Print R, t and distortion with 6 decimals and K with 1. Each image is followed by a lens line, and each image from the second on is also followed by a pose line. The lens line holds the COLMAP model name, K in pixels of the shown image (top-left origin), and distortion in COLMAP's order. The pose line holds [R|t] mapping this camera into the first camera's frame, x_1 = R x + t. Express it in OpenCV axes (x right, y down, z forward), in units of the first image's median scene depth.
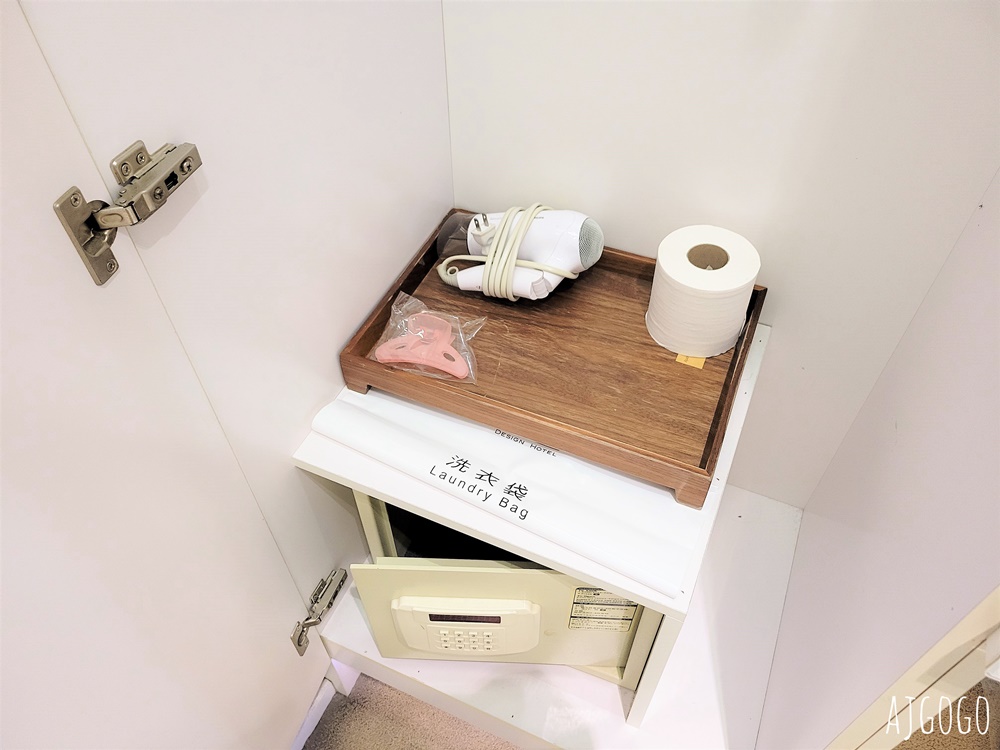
lens RADIAL K [[762.2, 0, 497.8], [0, 762.2, 374.0], [0, 0, 1]] dist [0.011589, 0.002131]
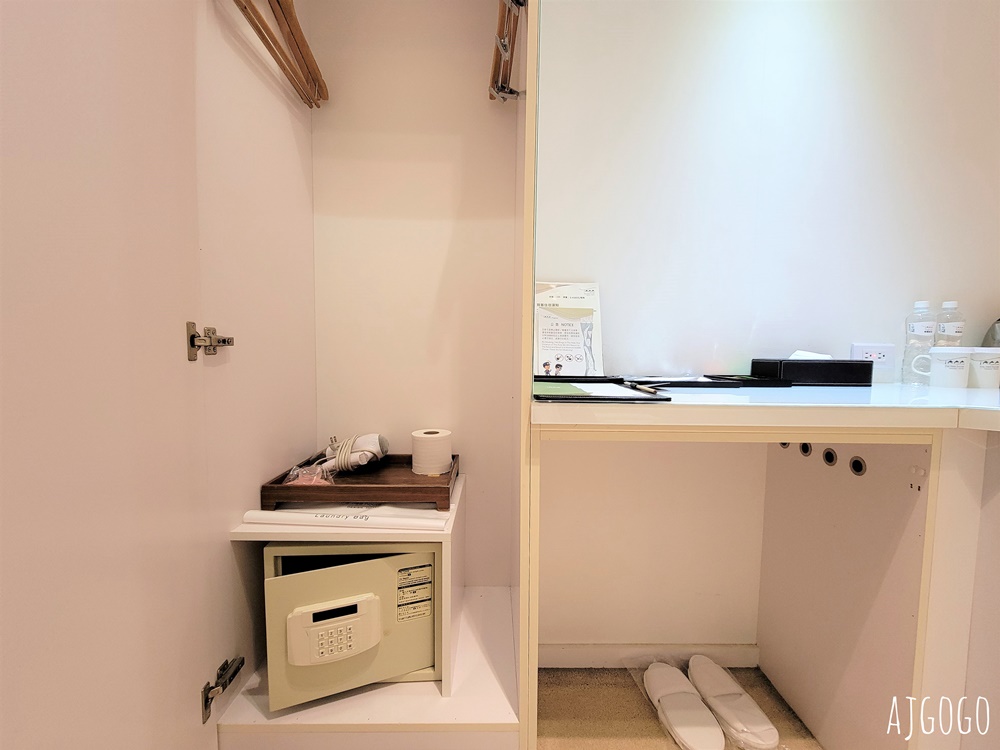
lens RADIAL K [[405.1, 0, 499.9], [0, 405.1, 375.9], [0, 0, 1]] dist [0.000215, -0.000040]
pose [[0.903515, -0.006143, 0.428512, -0.094733], [0.306146, 0.708950, -0.635346, 0.623046], [-0.299890, 0.705232, 0.642428, -0.078130]]
